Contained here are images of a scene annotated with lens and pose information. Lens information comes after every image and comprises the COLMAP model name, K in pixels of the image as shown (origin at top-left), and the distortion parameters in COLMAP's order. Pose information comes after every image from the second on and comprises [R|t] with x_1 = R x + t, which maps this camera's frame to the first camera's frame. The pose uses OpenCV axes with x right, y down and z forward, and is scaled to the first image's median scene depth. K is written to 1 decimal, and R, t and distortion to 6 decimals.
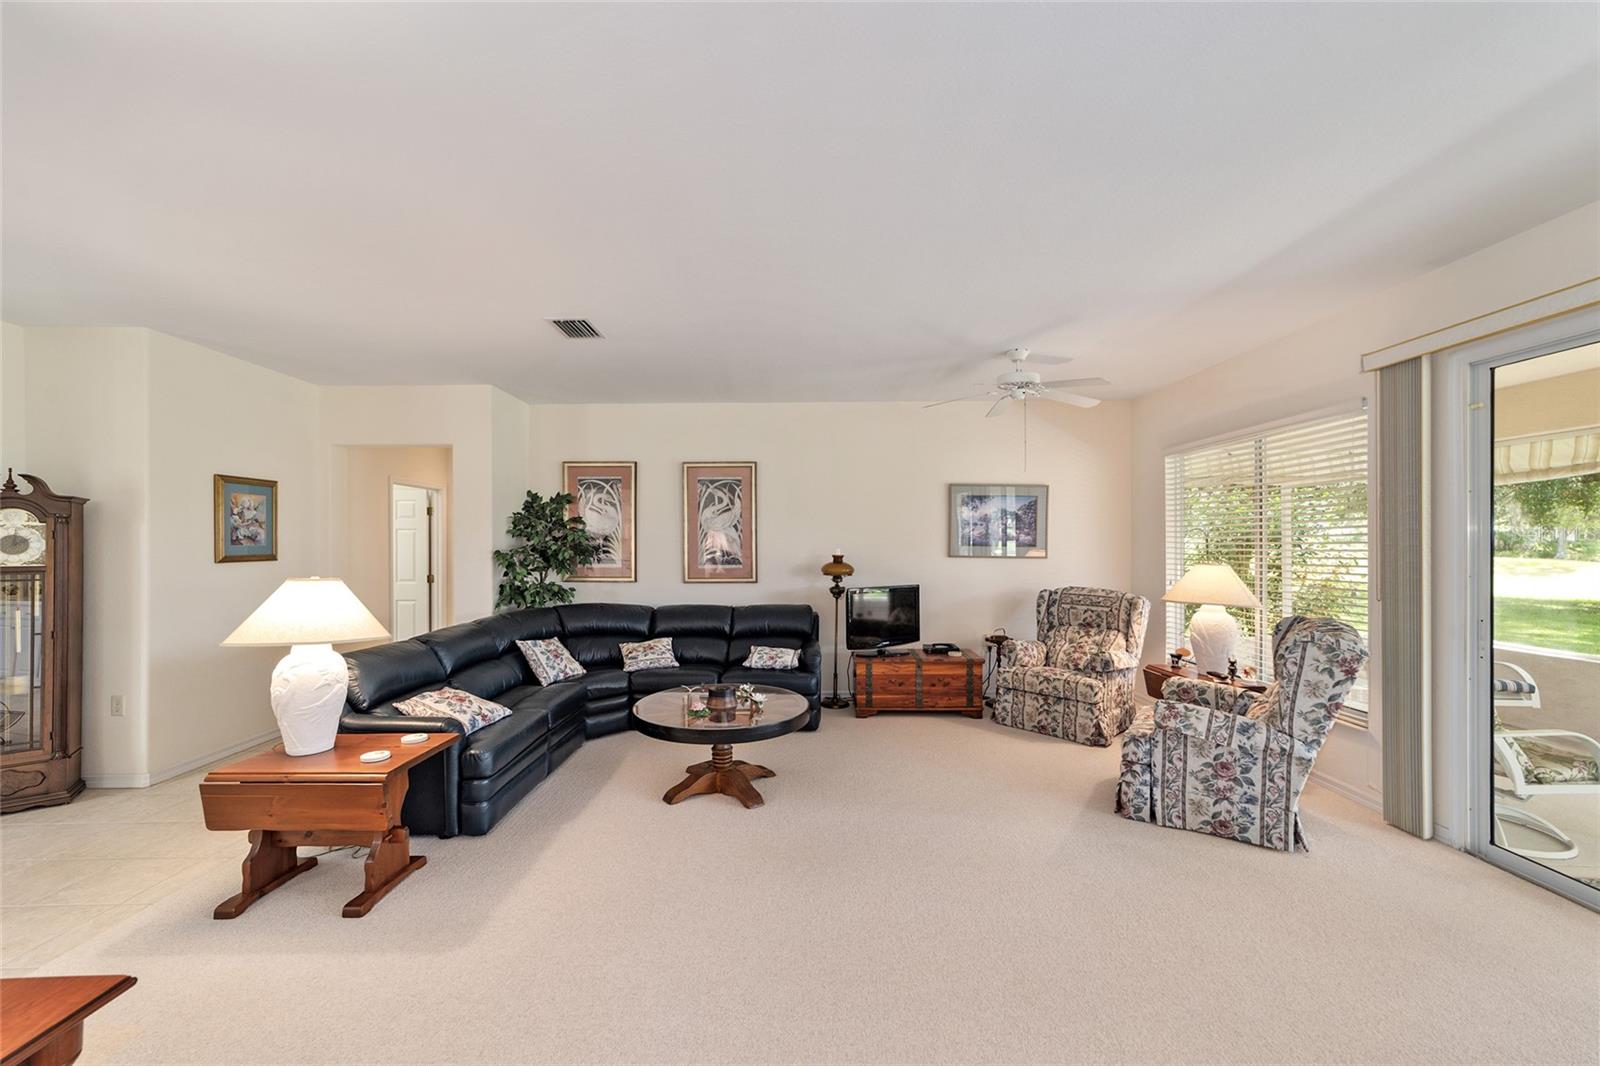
lens RADIAL K [[614.6, 0, 804.1], [0, 614.6, 543.4], [0, 0, 1]] dist [-0.007926, 0.005760]
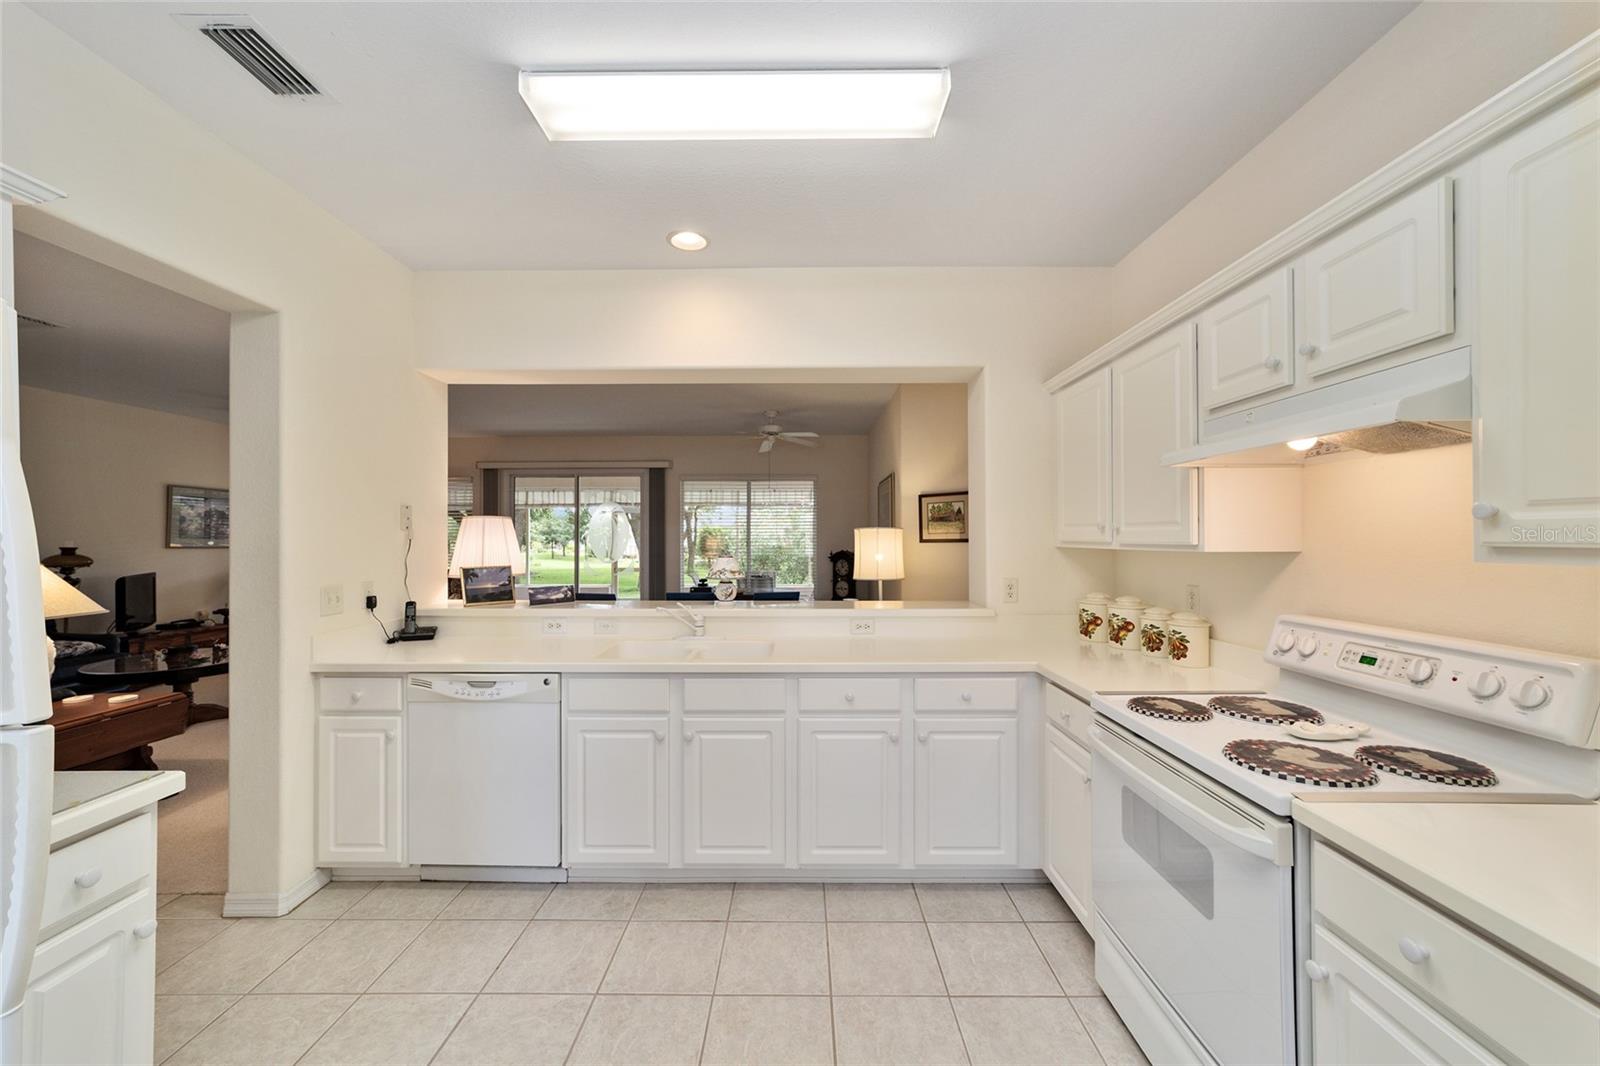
lens RADIAL K [[614.6, 0, 803.2], [0, 614.6, 536.0], [0, 0, 1]] dist [-0.007926, 0.005760]
pose [[0.015301, 0.007202, 0.999857, -0.936948], [-0.001403, 0.999973, -0.007181, 0.006429], [-0.999882, -0.001293, 0.015311, -0.220433]]
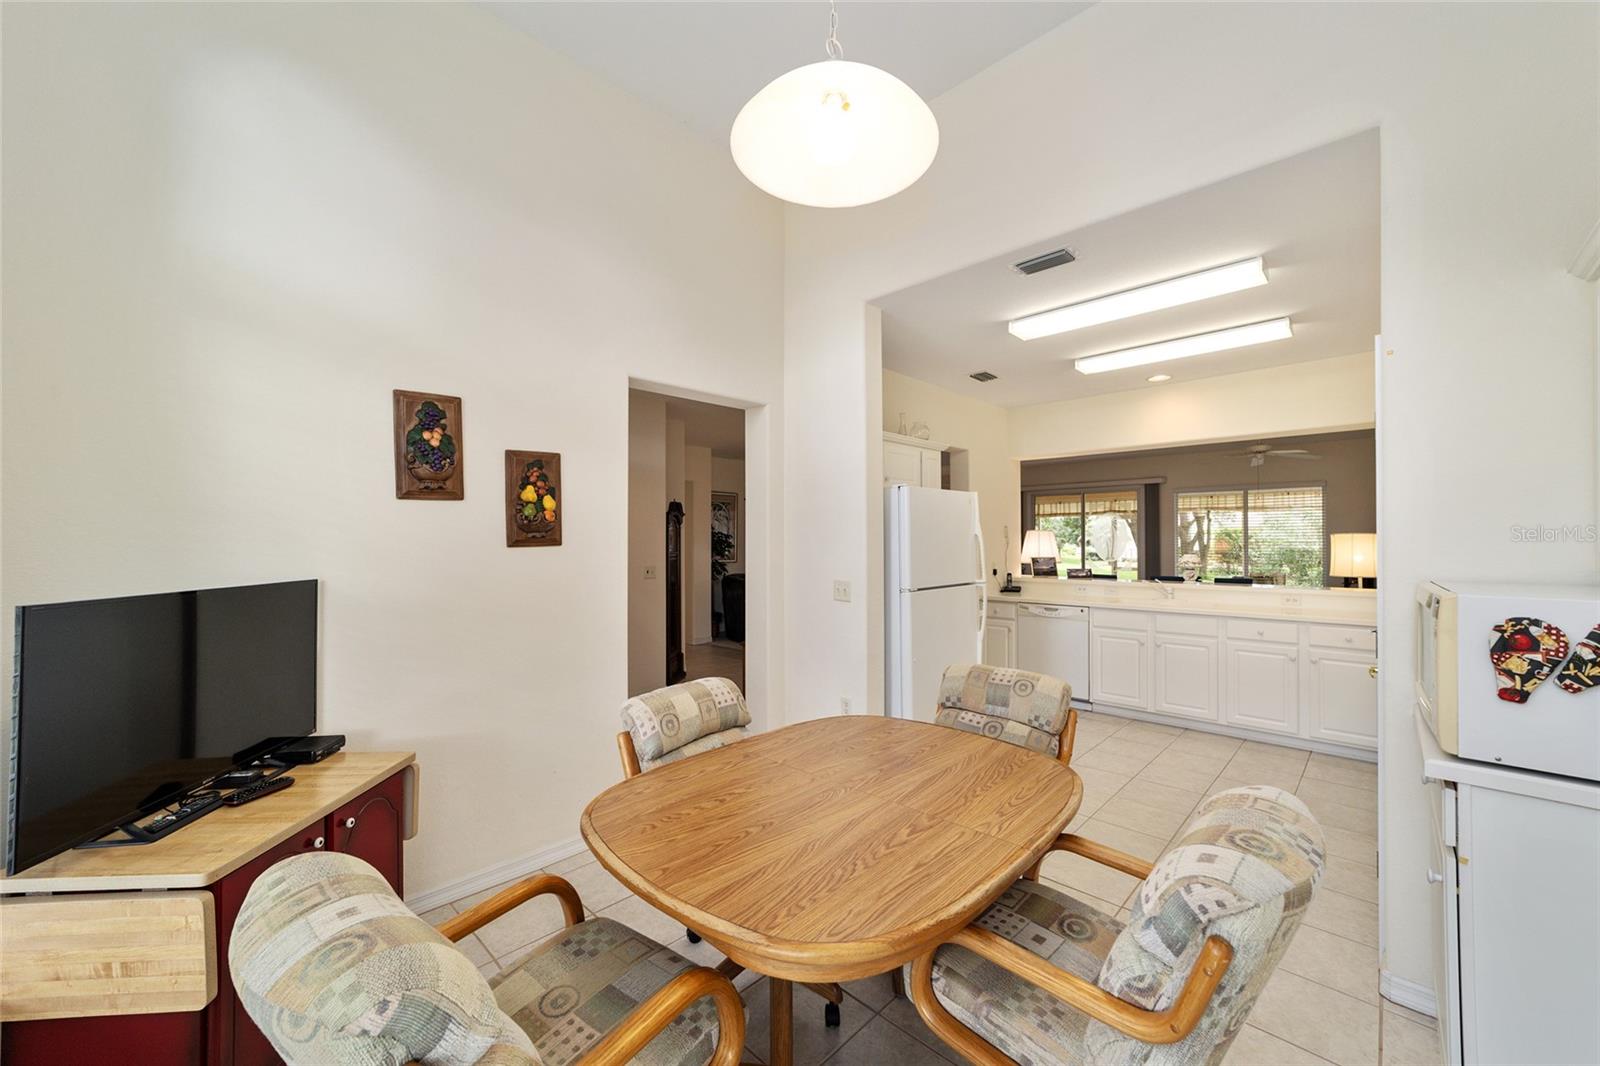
lens RADIAL K [[614.6, 0, 793.9], [0, 614.6, 543.1], [0, 0, 1]] dist [-0.007926, 0.005760]
pose [[0.711528, 0.000572, 0.702657, -1.298428], [-0.001809, 0.999998, 0.001018, 0.006066], [-0.702655, -0.001995, 0.711528, -0.332688]]
